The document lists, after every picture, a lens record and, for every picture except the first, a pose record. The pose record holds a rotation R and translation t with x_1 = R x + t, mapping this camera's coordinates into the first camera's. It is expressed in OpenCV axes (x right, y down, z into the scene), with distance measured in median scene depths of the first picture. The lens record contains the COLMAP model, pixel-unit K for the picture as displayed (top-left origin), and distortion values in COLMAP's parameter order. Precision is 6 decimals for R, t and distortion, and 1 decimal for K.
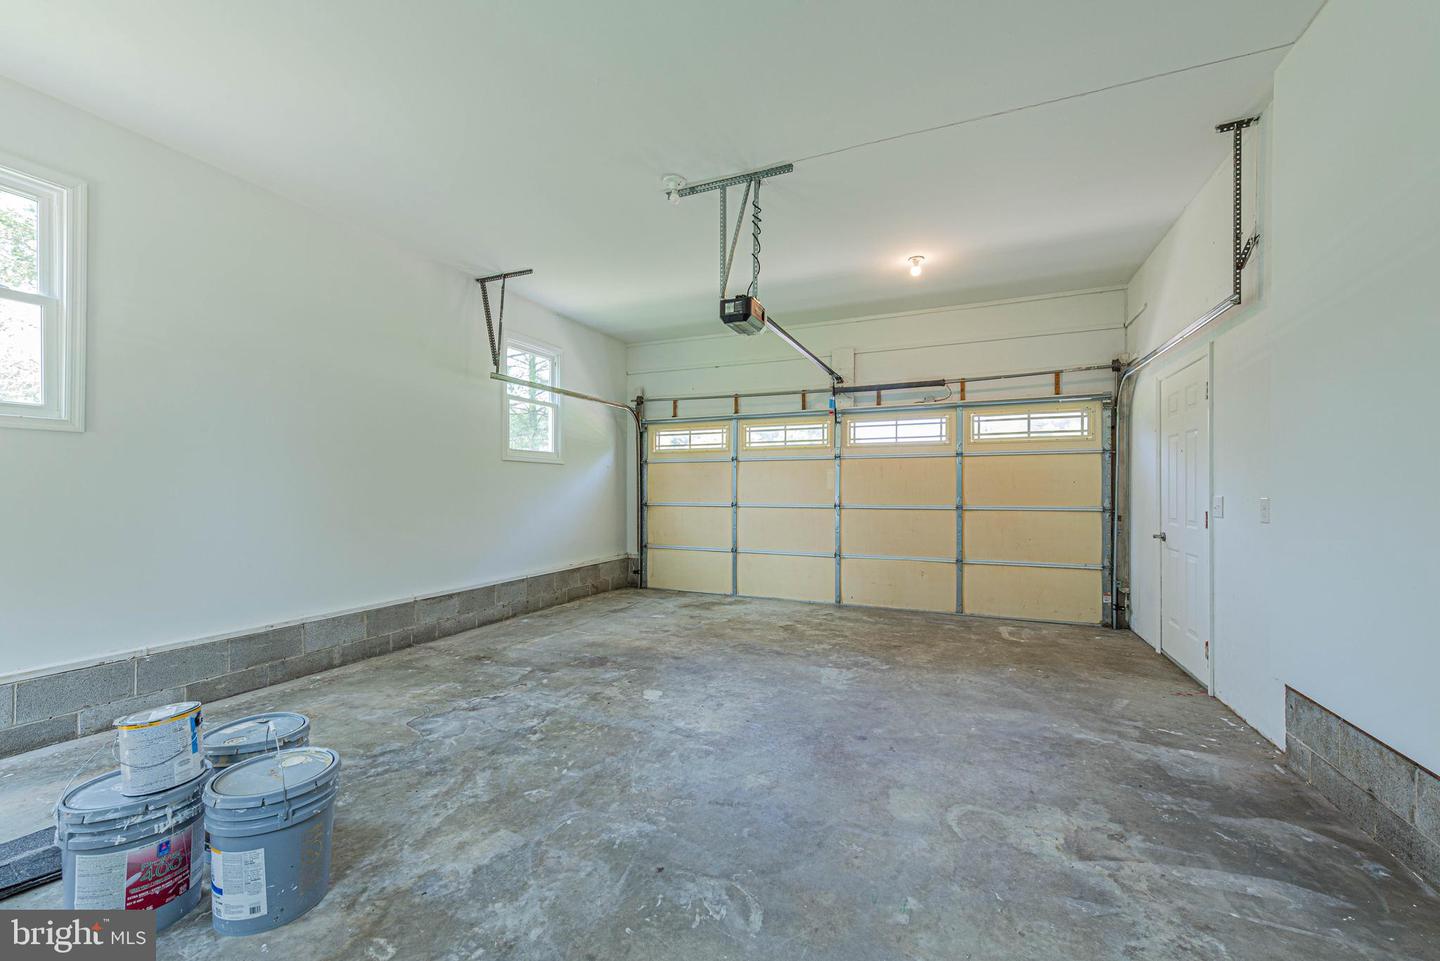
lens RADIAL K [[577.8, 0, 718.0], [0, 577.8, 486.8], [0, 0, 1]] dist [0.002815, 0.000278]
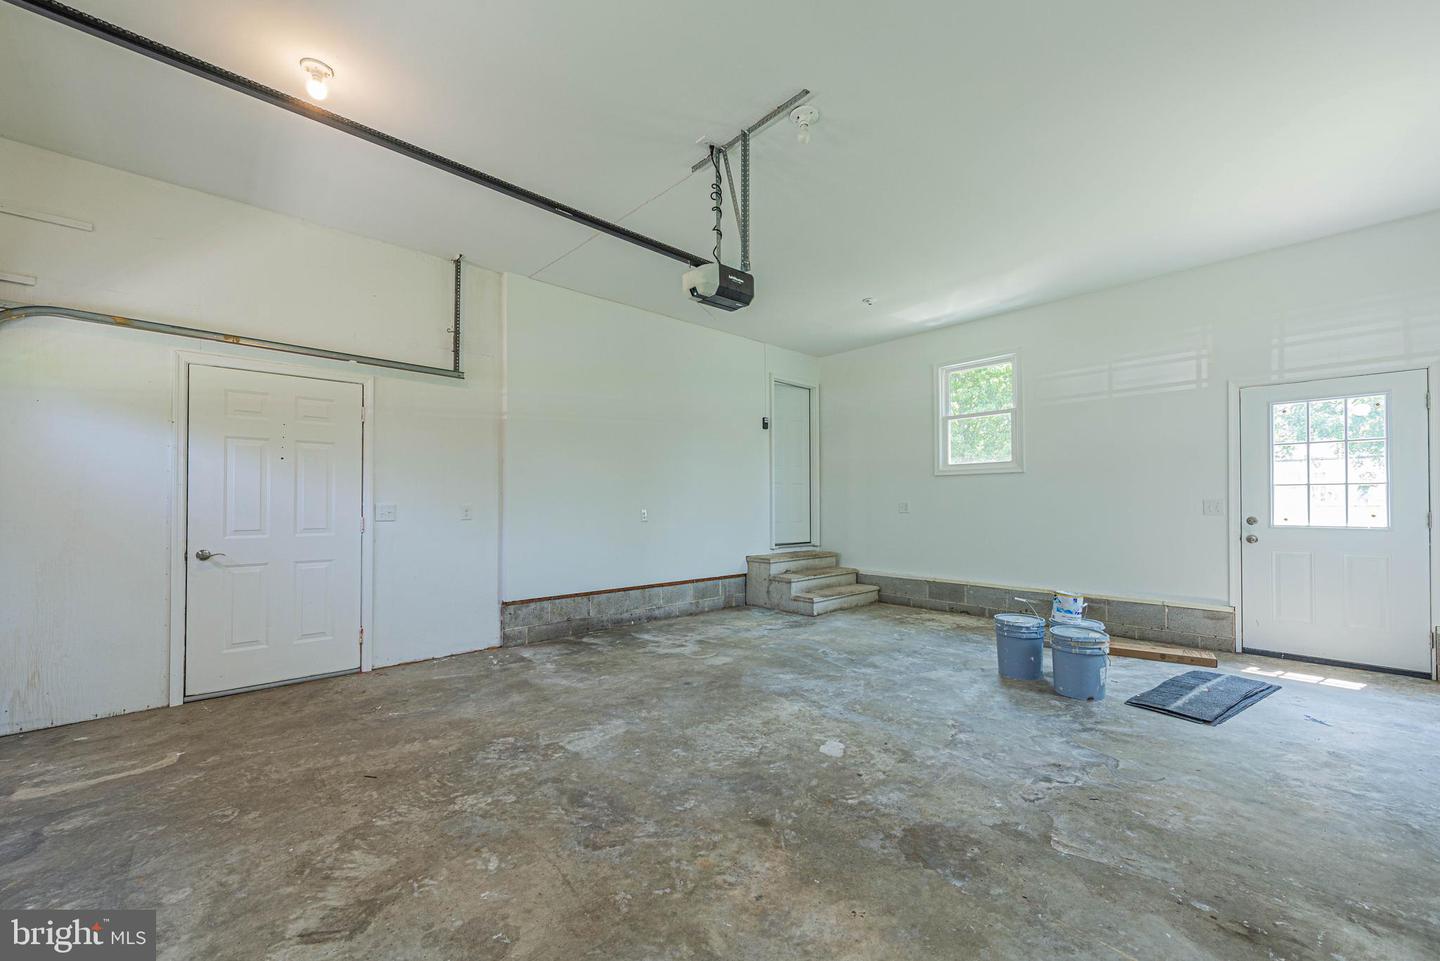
lens RADIAL K [[577.8, 0, 720.5], [0, 577.8, 492.9], [0, 0, 1]] dist [0.002815, 0.000278]
pose [[-0.916061, 0.007997, 0.400958, -0.299161], [-0.001015, 0.999752, -0.022259, 0.017763], [-0.401037, -0.020797, -0.915826, 1.822261]]
